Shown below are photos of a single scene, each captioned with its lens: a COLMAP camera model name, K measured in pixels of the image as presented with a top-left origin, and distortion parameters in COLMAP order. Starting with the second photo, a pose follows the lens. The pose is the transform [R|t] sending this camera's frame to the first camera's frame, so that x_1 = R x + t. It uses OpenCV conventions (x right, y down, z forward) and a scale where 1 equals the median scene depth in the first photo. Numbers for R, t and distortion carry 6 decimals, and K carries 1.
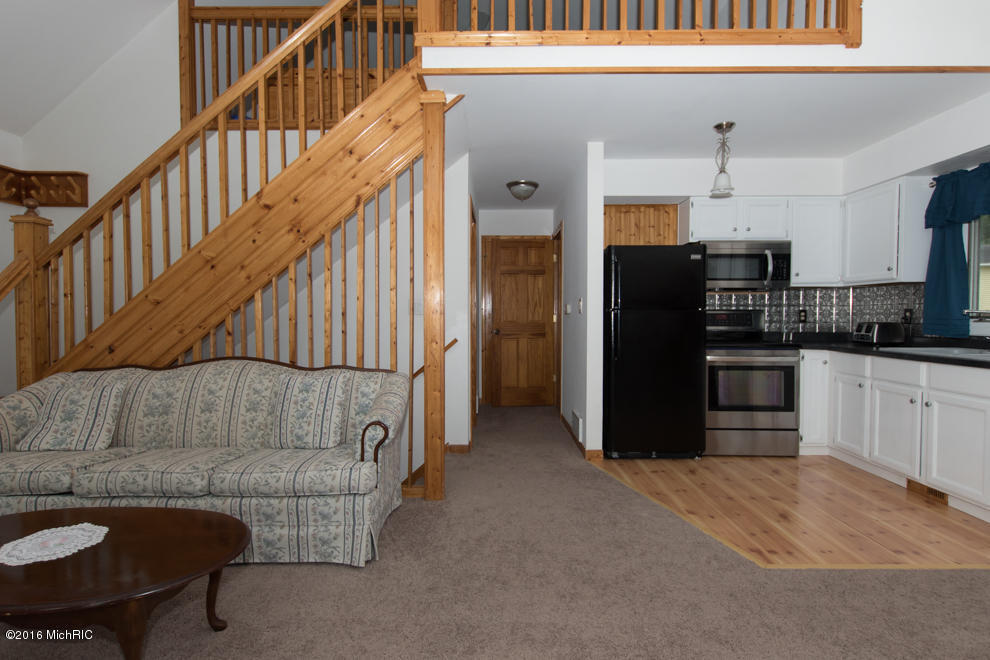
lens RADIAL K [[490.5, 0, 495.0], [0, 490.5, 330.0], [0, 0, 1]] dist [0.003534, -0.000987]
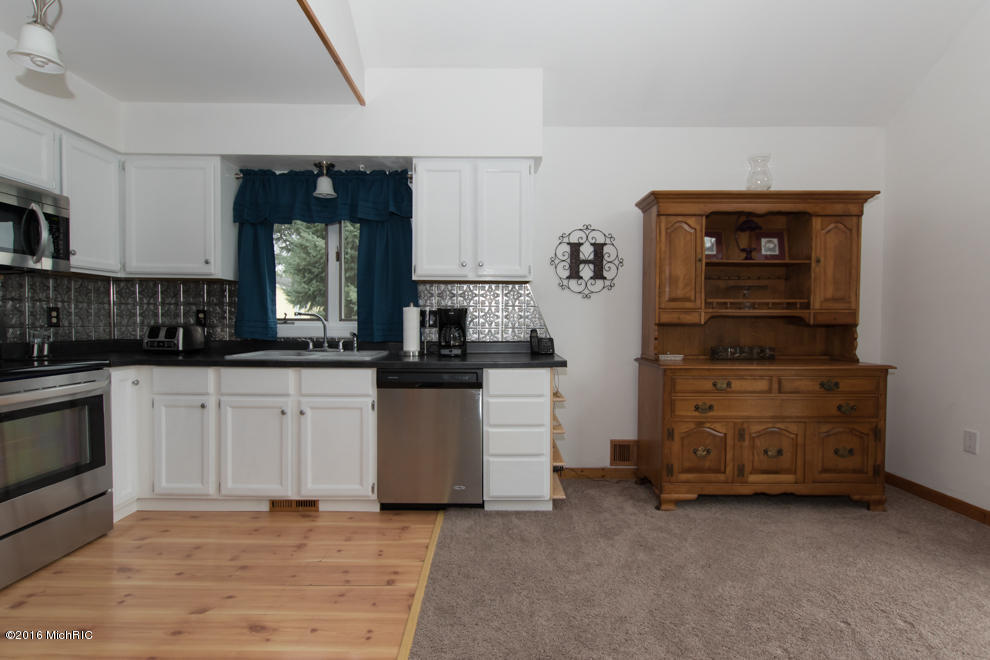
lens RADIAL K [[483.5, 0, 495.0], [0, 483.5, 330.0], [0, 0, 1]] dist [-0.000605, -0.000735]
pose [[-0.013792, -0.022508, 0.999652, -0.033599], [0.022518, 0.999486, 0.022815, -0.015680], [-0.999651, 0.022825, -0.013278, 0.529294]]
